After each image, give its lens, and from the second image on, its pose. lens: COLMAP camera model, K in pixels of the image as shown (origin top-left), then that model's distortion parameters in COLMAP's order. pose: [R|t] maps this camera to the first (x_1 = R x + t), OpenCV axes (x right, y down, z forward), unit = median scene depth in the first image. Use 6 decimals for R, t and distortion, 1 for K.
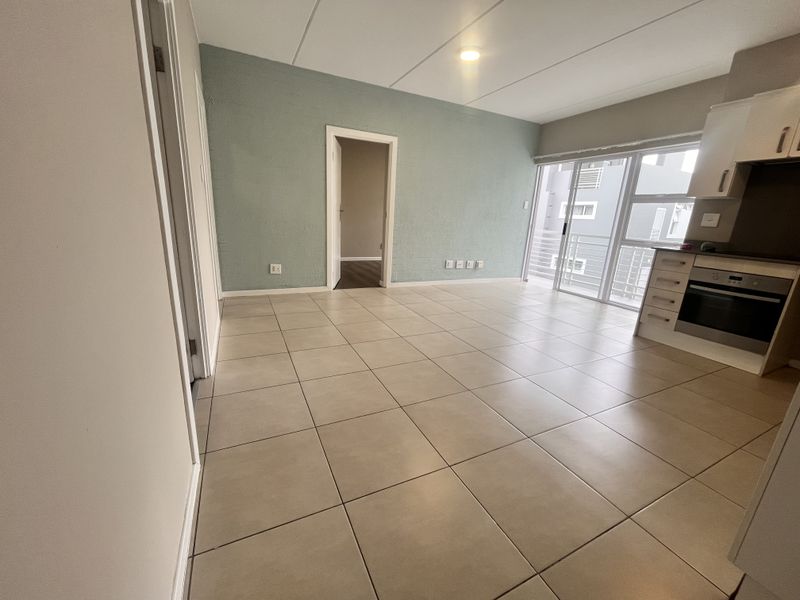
lens RADIAL K [[322.9, 0, 397.7], [0, 322.9, 299.9], [0, 0, 1]] dist [-0.003766, -0.000359]
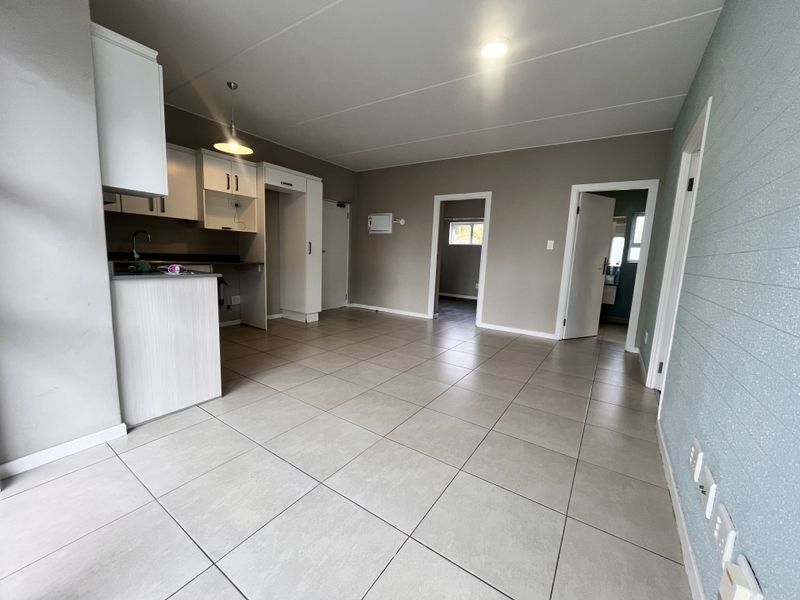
lens RADIAL K [[322.9, 0, 397.7], [0, 322.9, 299.9], [0, 0, 1]] dist [-0.003766, -0.000359]
pose [[-0.861567, -0.018584, -0.507304, 0.623203], [-0.218760, 0.915371, 0.337994, -0.420405], [0.458090, 0.402182, -0.792719, 1.632135]]
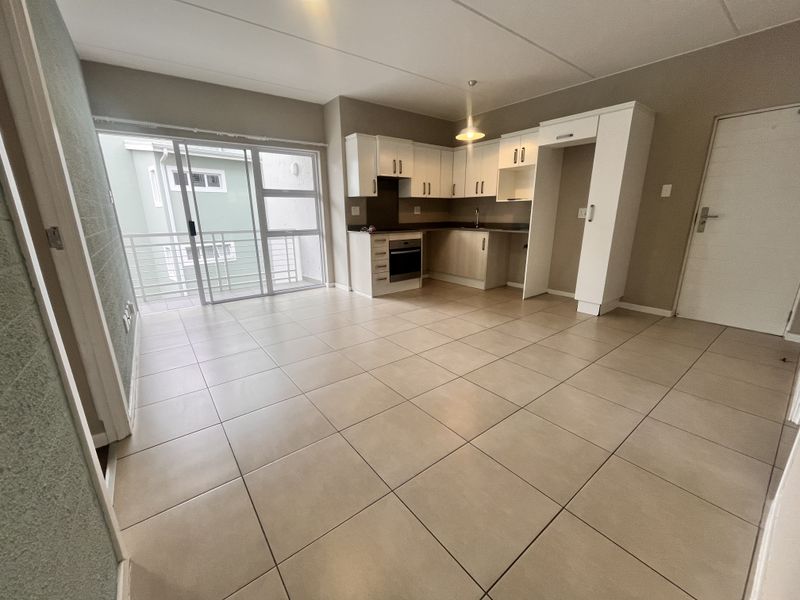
lens RADIAL K [[322.9, 0, 397.7], [0, 322.9, 299.9], [0, 0, 1]] dist [-0.003766, -0.000359]
pose [[-0.200839, -0.303692, 0.931362, -0.585905], [0.250396, 0.903238, 0.348517, -0.341078], [-0.947083, 0.303205, -0.105362, 1.072216]]
